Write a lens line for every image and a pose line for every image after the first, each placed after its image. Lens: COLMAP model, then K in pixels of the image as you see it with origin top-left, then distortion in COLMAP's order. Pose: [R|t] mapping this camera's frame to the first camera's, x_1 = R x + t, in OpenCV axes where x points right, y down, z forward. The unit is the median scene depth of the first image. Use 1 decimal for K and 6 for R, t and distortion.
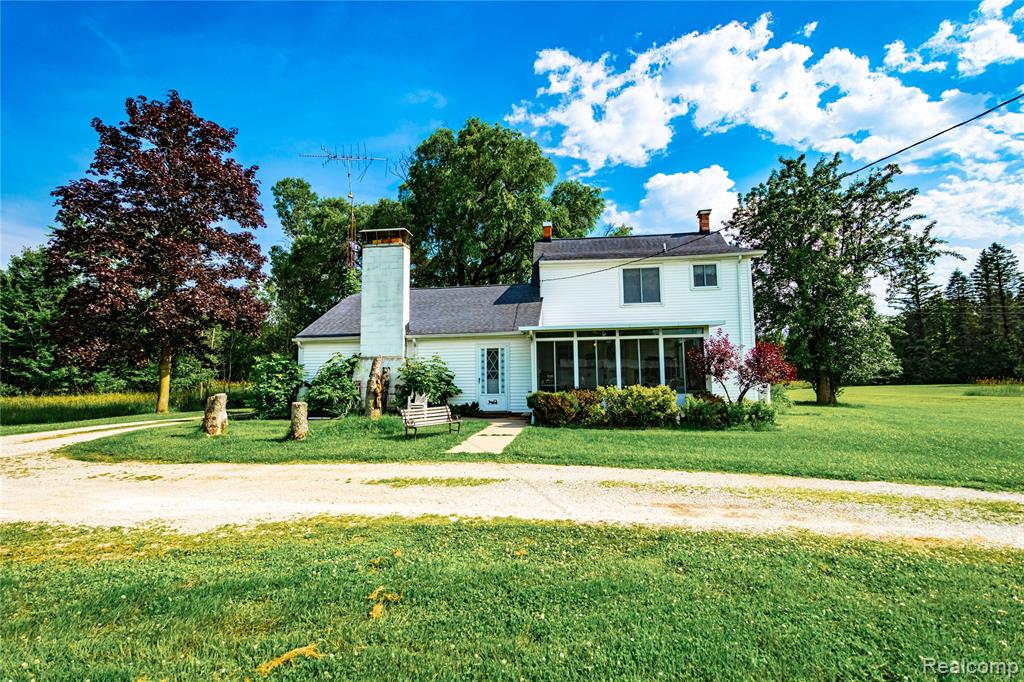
lens RADIAL K [[442.4, 0, 507.9], [0, 442.4, 345.6], [0, 0, 1]] dist [-0.007228, 0.000078]
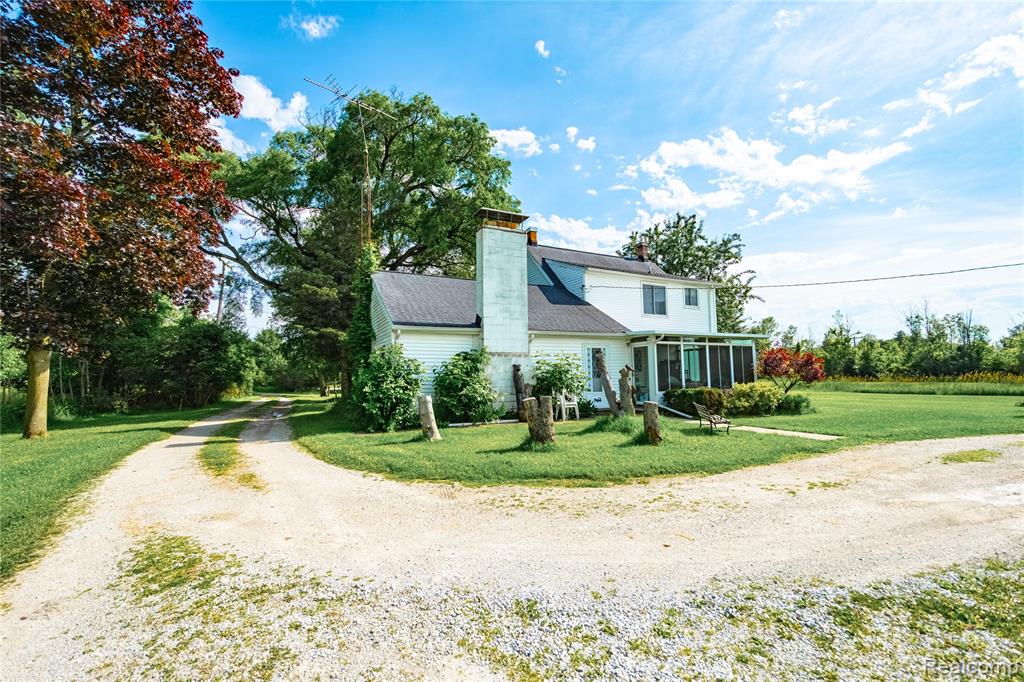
lens RADIAL K [[442.4, 0, 508.5], [0, 442.4, 336.0], [0, 0, 1]] dist [-0.007228, 0.000078]
pose [[0.828373, 0.053322, 0.557633, -0.777092], [-0.042674, 0.998573, -0.032092, 0.019973], [-0.558549, 0.002788, 0.829467, 0.249351]]
